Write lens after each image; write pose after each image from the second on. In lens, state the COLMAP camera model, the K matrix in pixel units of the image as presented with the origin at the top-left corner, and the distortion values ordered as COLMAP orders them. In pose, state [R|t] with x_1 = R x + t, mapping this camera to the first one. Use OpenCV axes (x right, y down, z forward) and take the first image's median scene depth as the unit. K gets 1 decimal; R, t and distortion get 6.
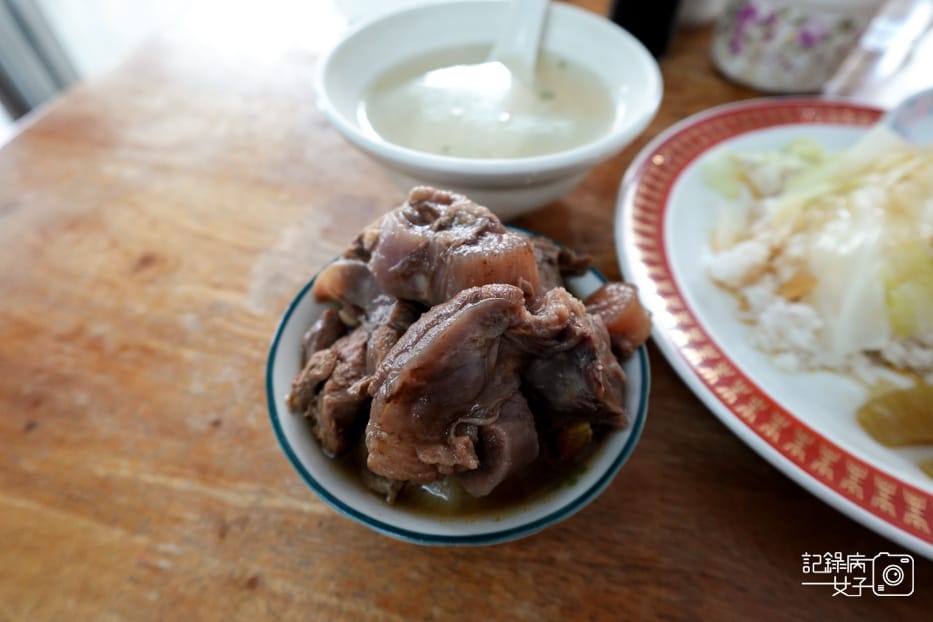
lens RADIAL K [[532.2, 0, 470.0], [0, 532.2, 312.2], [0, 0, 1]] dist [-0.001803, -0.004596]
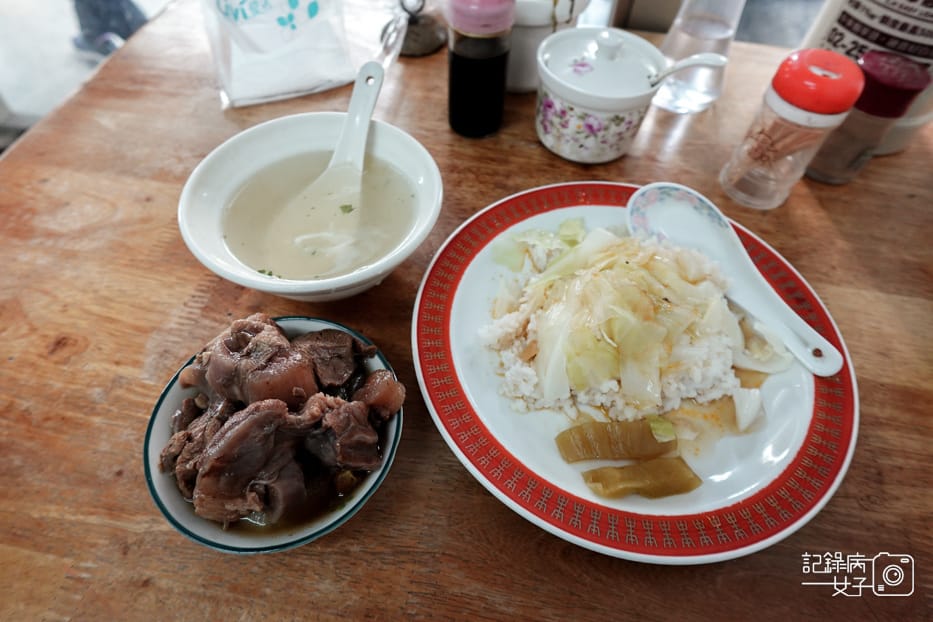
lens RADIAL K [[532.2, 0, 467.8], [0, 532.2, 317.9], [0, 0, 1]] dist [-0.001803, -0.004596]
pose [[0.996114, -0.049686, 0.072724, 0.349139], [0.044996, 0.996885, 0.064774, -0.243714], [-0.075716, -0.061250, 0.995246, -0.428667]]
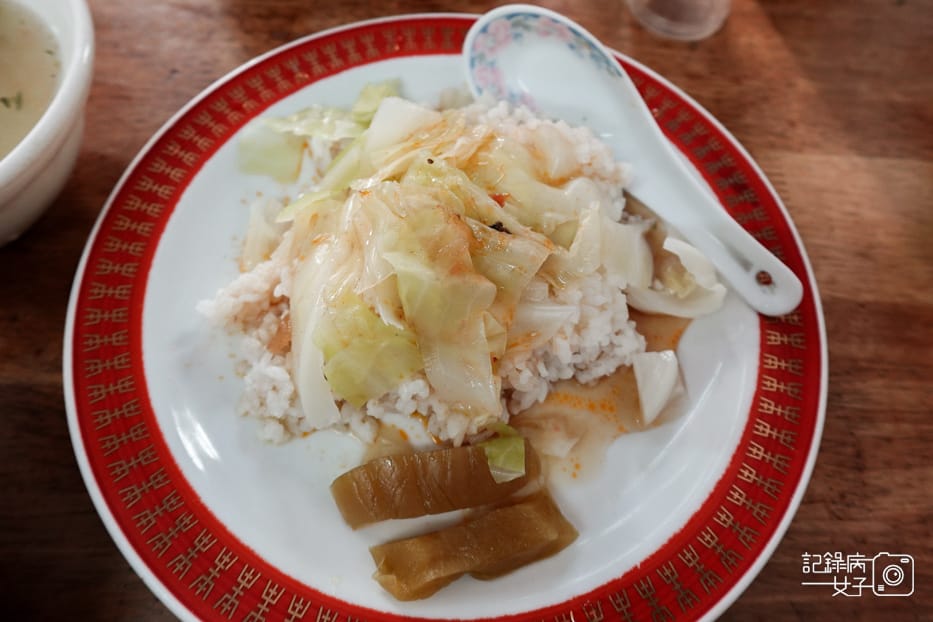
lens RADIAL K [[603.2, 0, 470.6], [0, 603.2, 291.1], [0, 0, 1]] dist [-0.016876, 0.011732]
pose [[0.973627, -0.174658, 0.146786, 0.781243], [0.138327, 0.963550, 0.228990, -0.290890], [-0.181430, -0.202647, 0.962298, 0.065275]]
